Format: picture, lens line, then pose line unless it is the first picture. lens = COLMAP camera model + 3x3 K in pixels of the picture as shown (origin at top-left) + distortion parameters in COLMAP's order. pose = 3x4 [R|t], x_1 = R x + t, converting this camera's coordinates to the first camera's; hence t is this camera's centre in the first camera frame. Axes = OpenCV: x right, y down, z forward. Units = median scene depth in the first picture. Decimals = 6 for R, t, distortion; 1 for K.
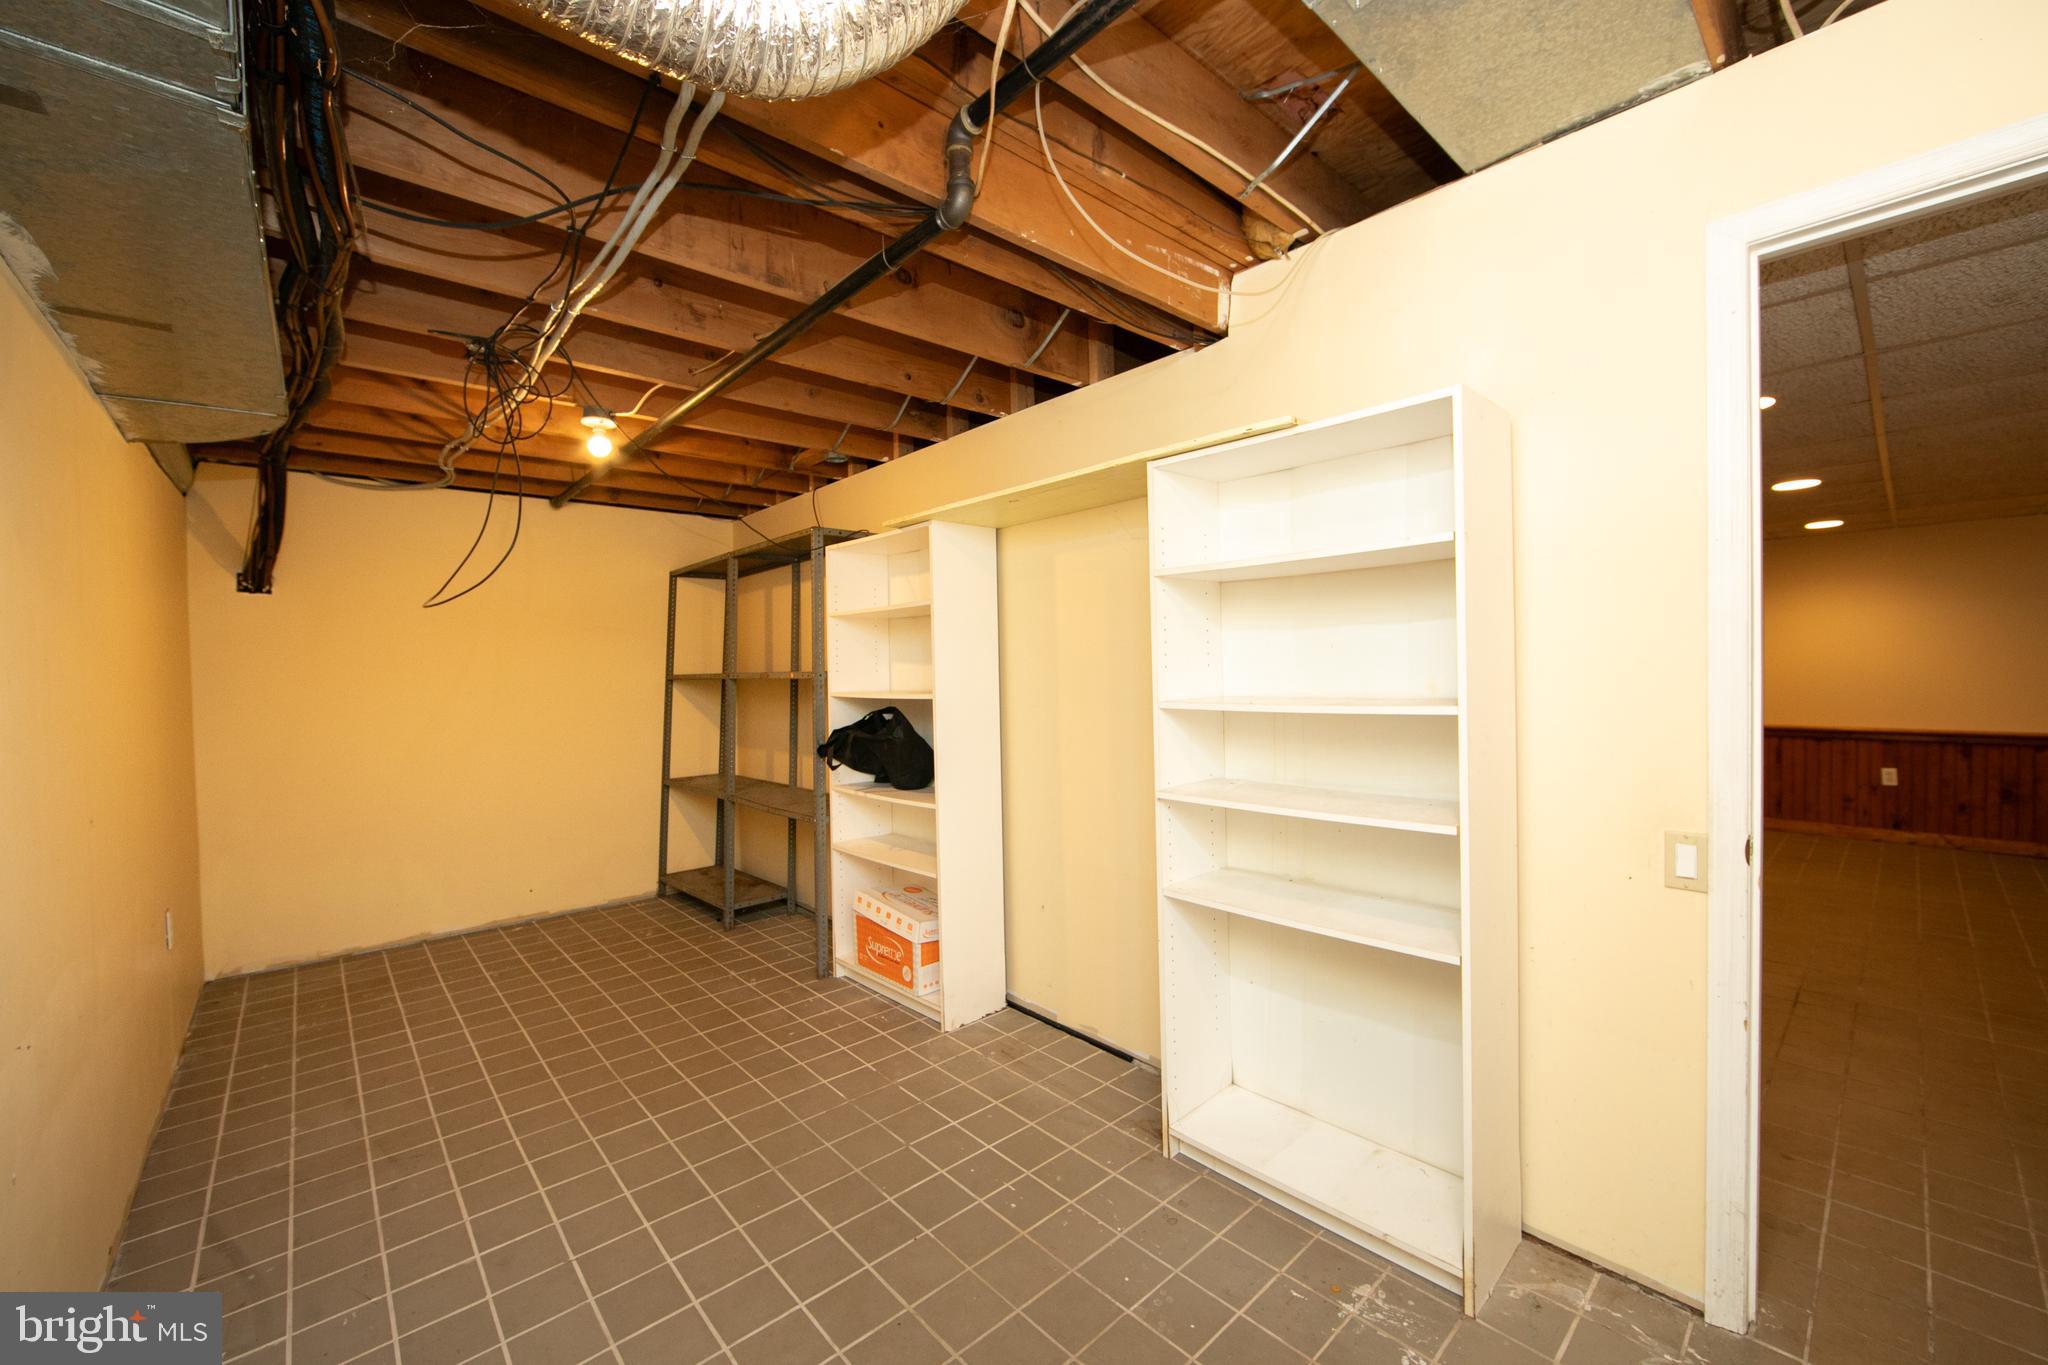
lens RADIAL K [[805.9, 0, 1029.0], [0, 805.9, 685.8], [0, 0, 1]] dist [-0.005359, -0.000344]
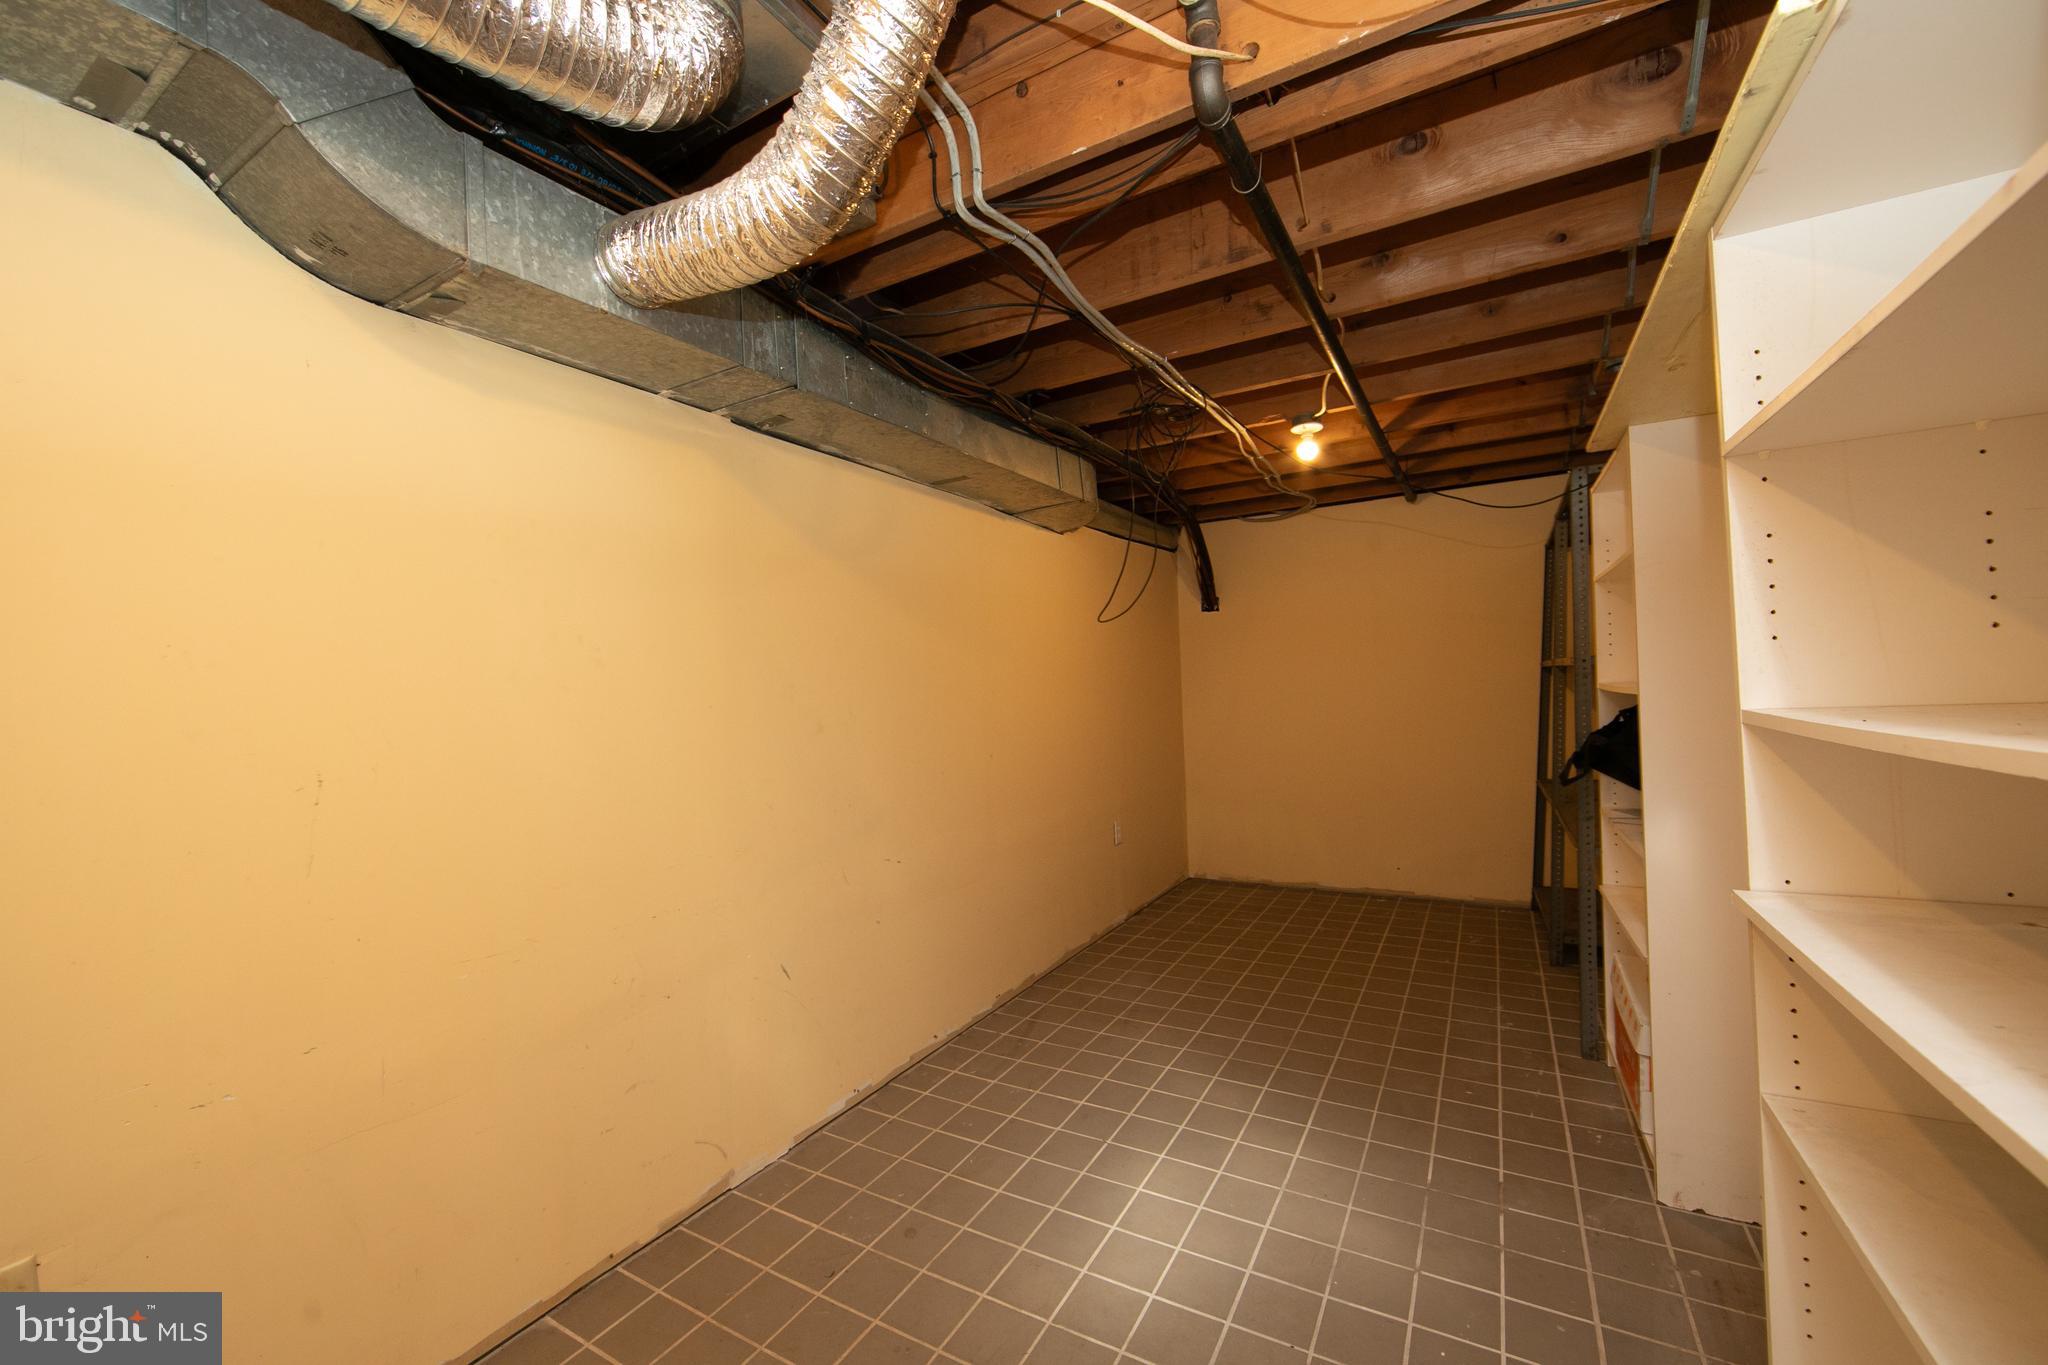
lens RADIAL K [[805.9, 0, 1028.8], [0, 805.9, 684.5], [0, 0, 1]] dist [-0.005359, -0.000344]
pose [[0.312650, 0.004252, -0.949859, 0.304902], [0.011943, 0.999893, 0.008407, -0.002996], [0.949793, -0.013973, 0.312565, 0.270634]]
